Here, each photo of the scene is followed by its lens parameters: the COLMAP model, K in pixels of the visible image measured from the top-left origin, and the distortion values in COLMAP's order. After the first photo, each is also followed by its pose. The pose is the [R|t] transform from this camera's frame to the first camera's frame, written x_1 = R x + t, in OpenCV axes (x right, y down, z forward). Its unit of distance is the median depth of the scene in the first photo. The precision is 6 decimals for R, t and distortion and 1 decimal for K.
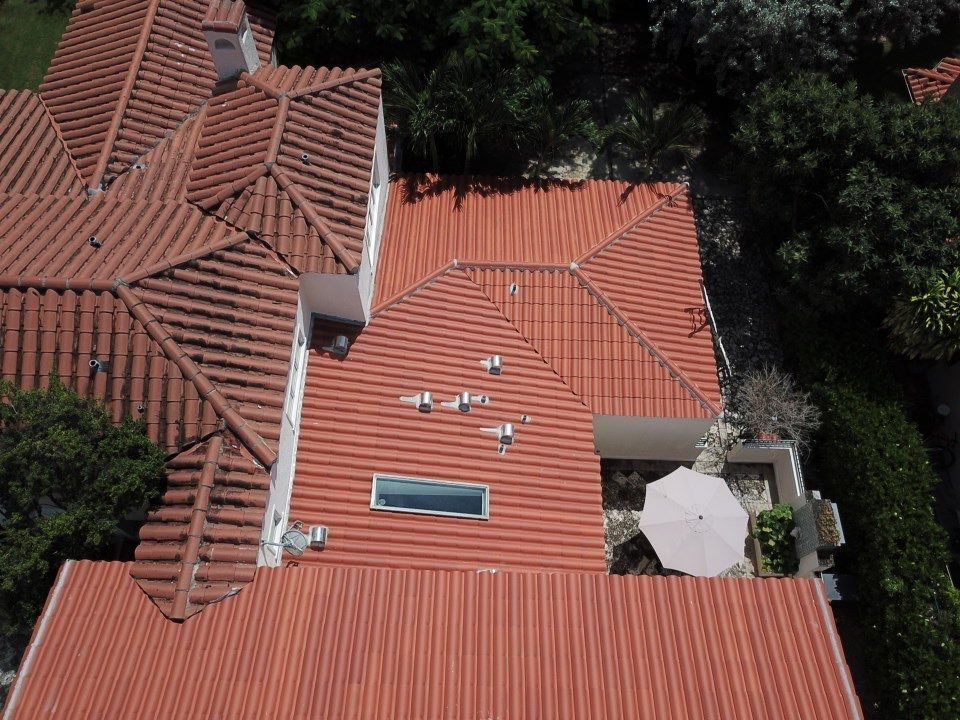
lens RADIAL K [[733.7, 0, 491.0], [0, 733.7, 353.9], [0, 0, 1]] dist [-0.000429, 0.002358]
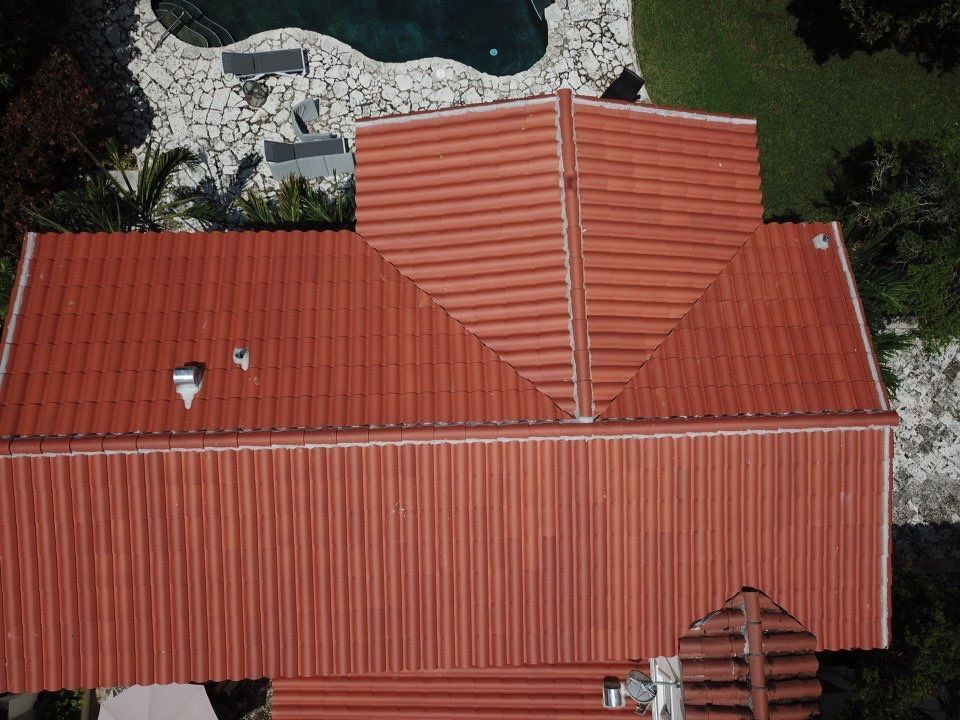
lens RADIAL K [[733.7, 0, 483.5], [0, 733.7, 355.6], [0, 0, 1]] dist [-0.000429, 0.002358]
pose [[-0.993851, 0.032801, -0.105753, -0.007817], [-0.091148, -0.784634, 0.613223, 0.043238], [-0.062863, 0.619092, 0.782799, 0.087370]]
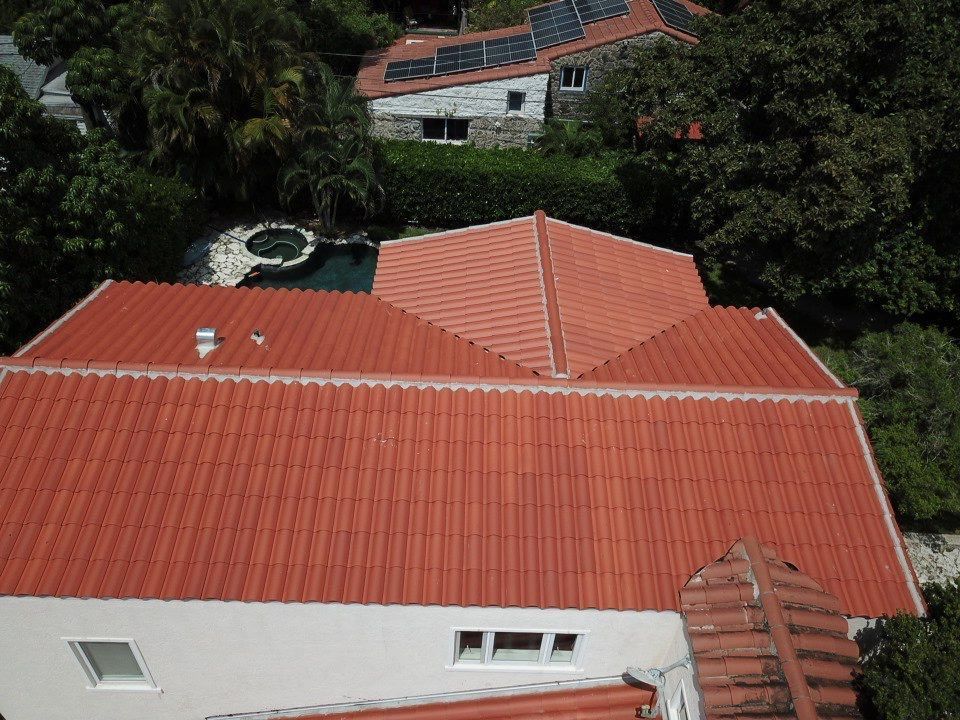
lens RADIAL K [[733.7, 0, 484.0], [0, 733.7, 355.4], [0, 0, 1]] dist [-0.000429, 0.002358]
pose [[-0.994872, -0.063847, -0.078441, -0.032817], [-0.063229, -0.212704, 0.975069, -0.276313], [-0.078940, 0.975029, 0.207576, 0.452389]]
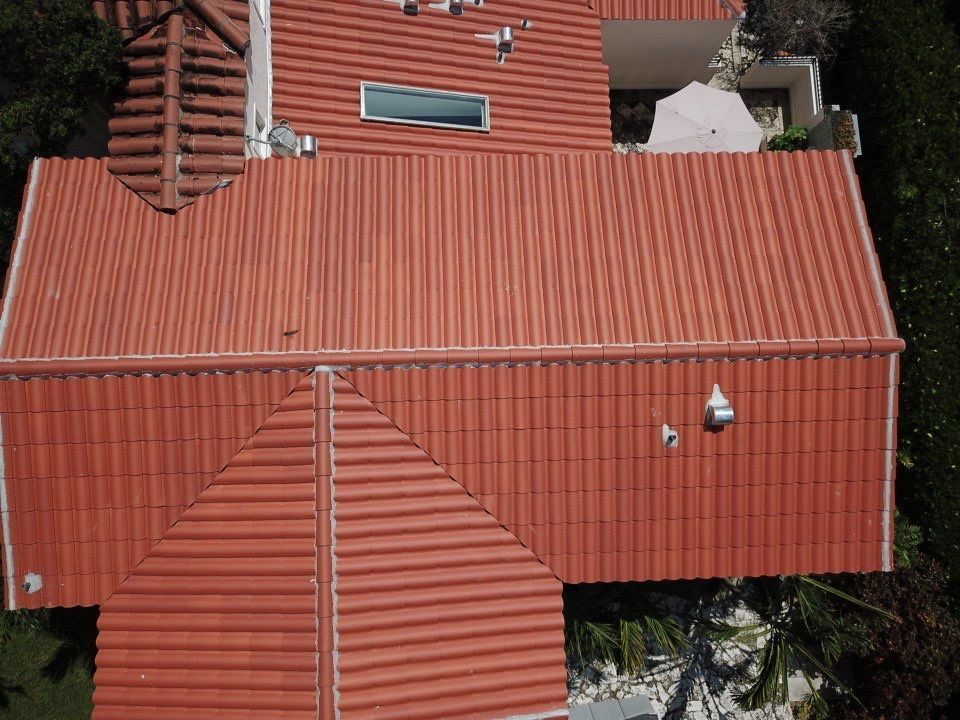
lens RADIAL K [[733.7, 0, 491.5], [0, 733.7, 355.1], [0, 0, 1]] dist [-0.000429, 0.002358]
pose [[0.998701, -0.047909, 0.017331, -0.028876], [0.038866, 0.936377, 0.348836, 0.157458], [-0.032941, -0.347710, 0.937023, 0.031376]]
